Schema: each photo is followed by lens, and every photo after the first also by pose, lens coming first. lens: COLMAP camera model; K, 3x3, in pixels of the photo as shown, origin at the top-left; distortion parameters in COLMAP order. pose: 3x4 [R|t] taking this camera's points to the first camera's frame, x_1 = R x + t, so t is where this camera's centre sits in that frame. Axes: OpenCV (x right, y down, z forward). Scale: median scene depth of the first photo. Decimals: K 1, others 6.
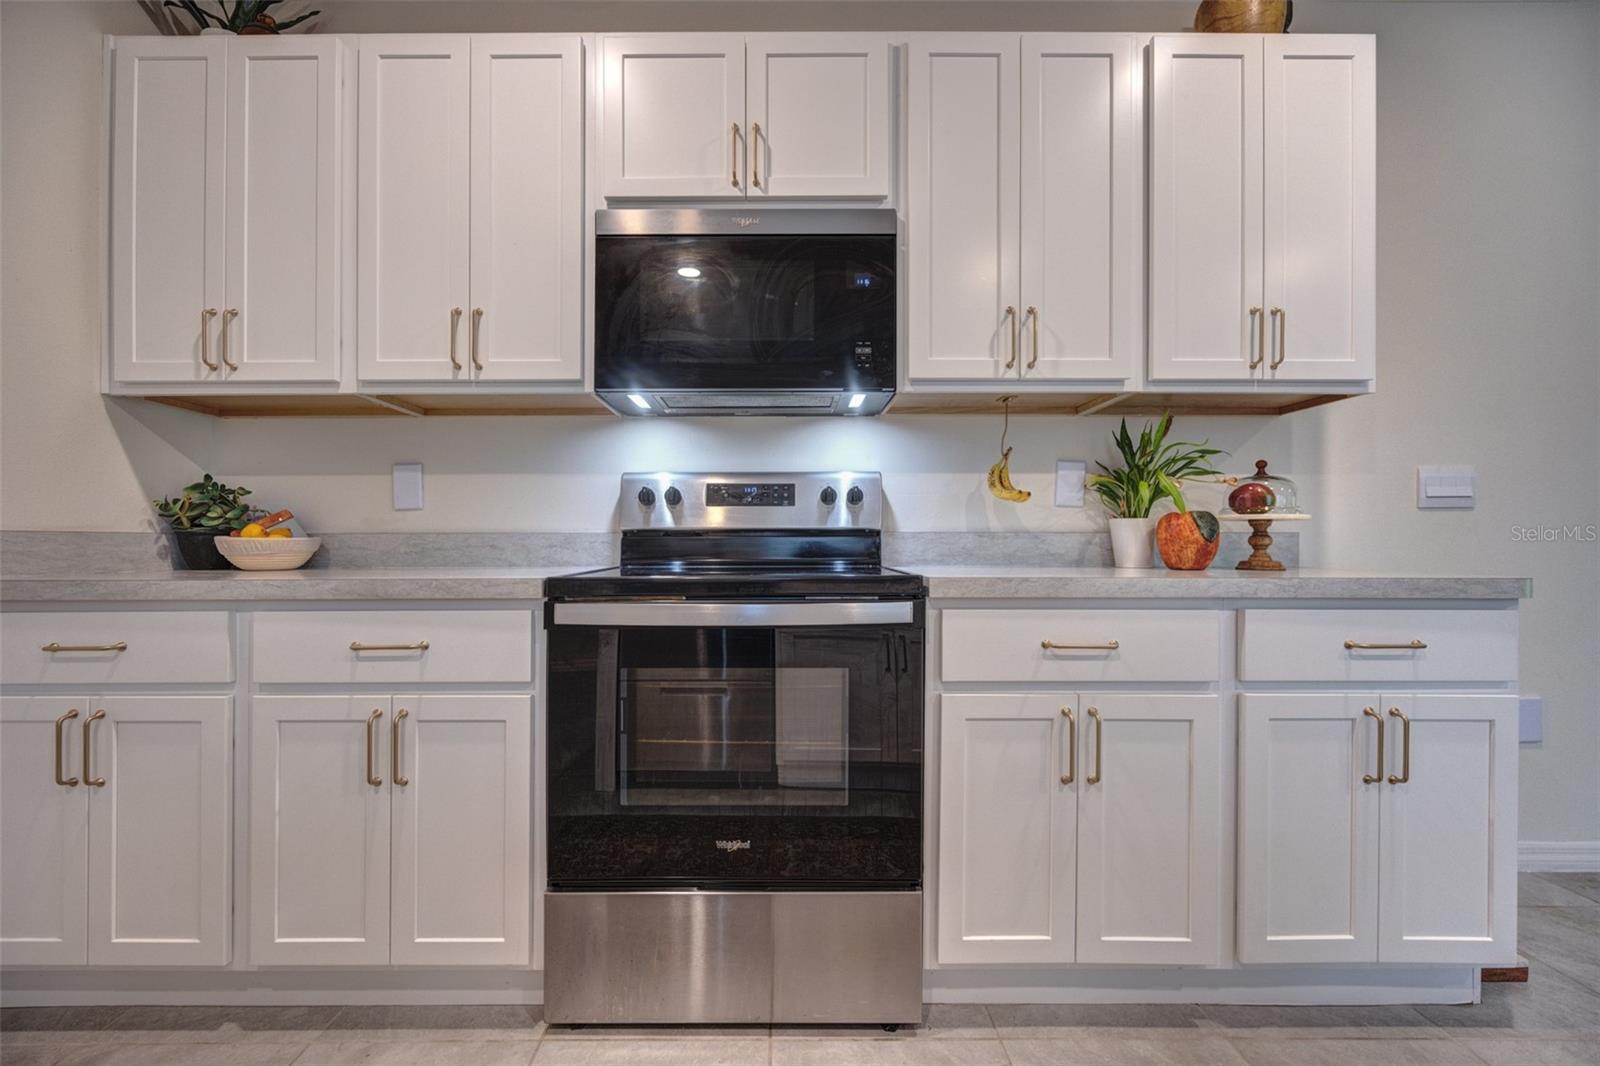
lens RADIAL K [[617.1, 0, 794.1], [0, 617.1, 535.1], [0, 0, 1]] dist [-0.002574, 0.000061]
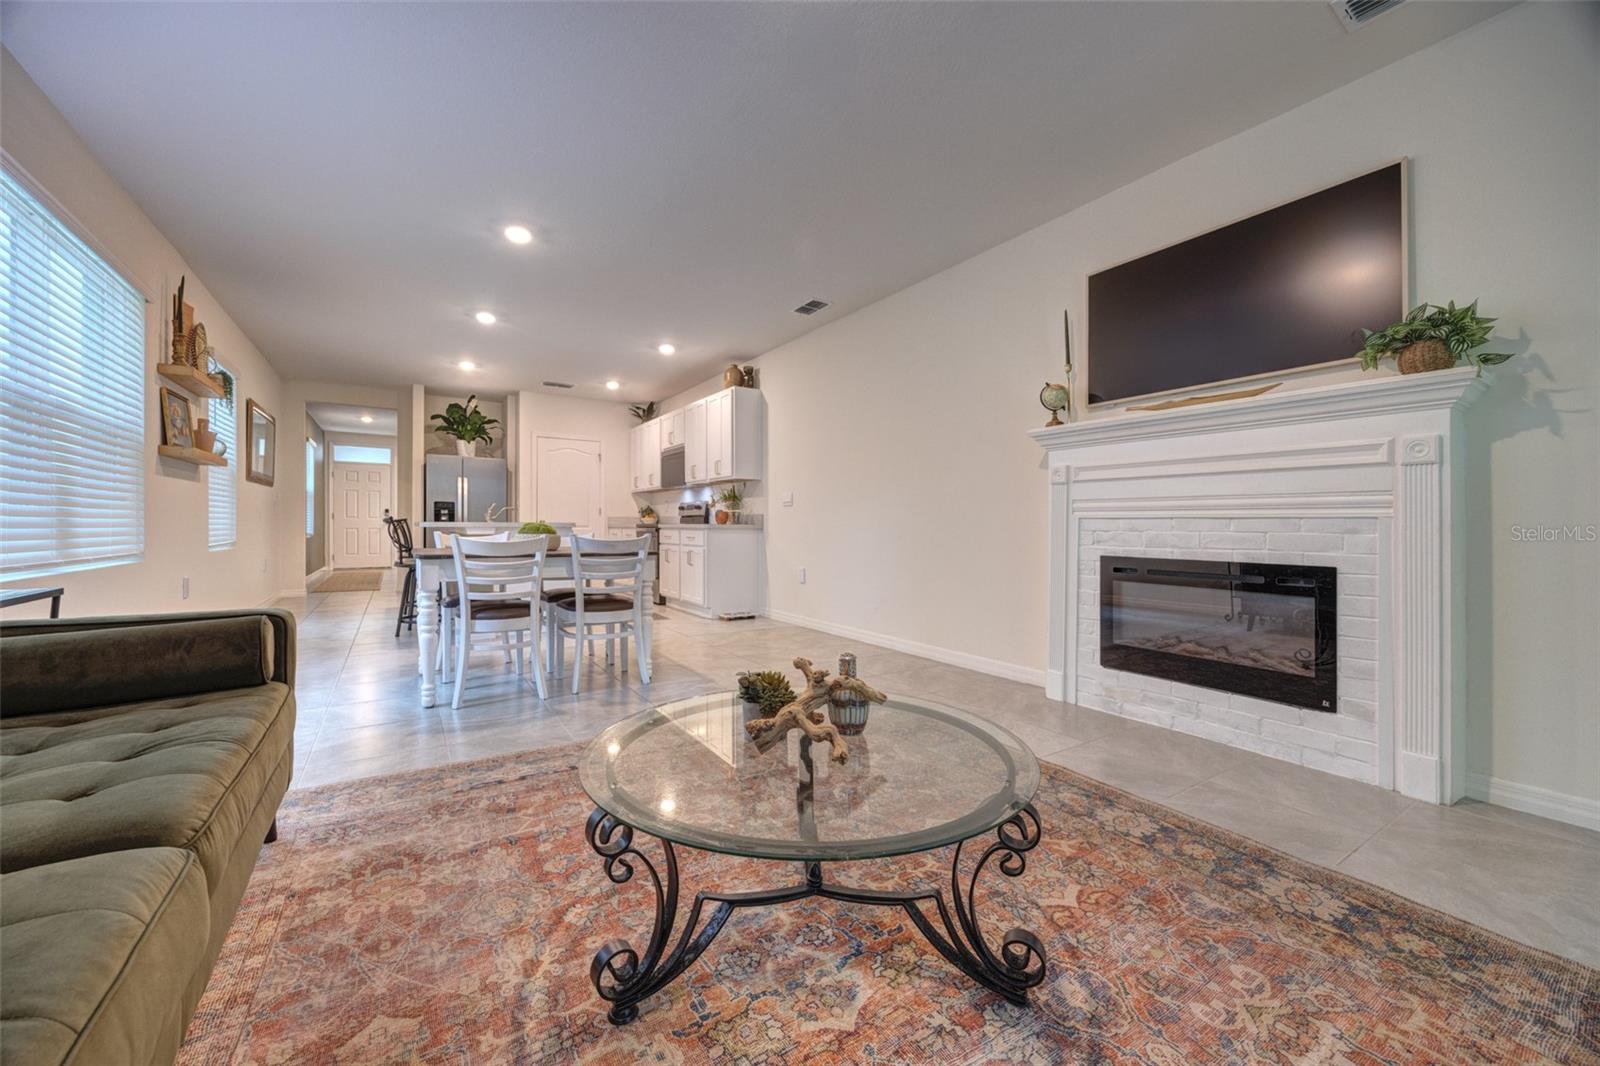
lens RADIAL K [[617.1, 0, 790.0], [0, 617.1, 523.7], [0, 0, 1]] dist [-0.002574, 0.000061]
pose [[0.535398, 0.000320, -0.844600, 4.106099], [-0.001151, 0.999999, -0.000351, 0.049859], [0.844599, 0.001160, 0.535398, -0.737830]]
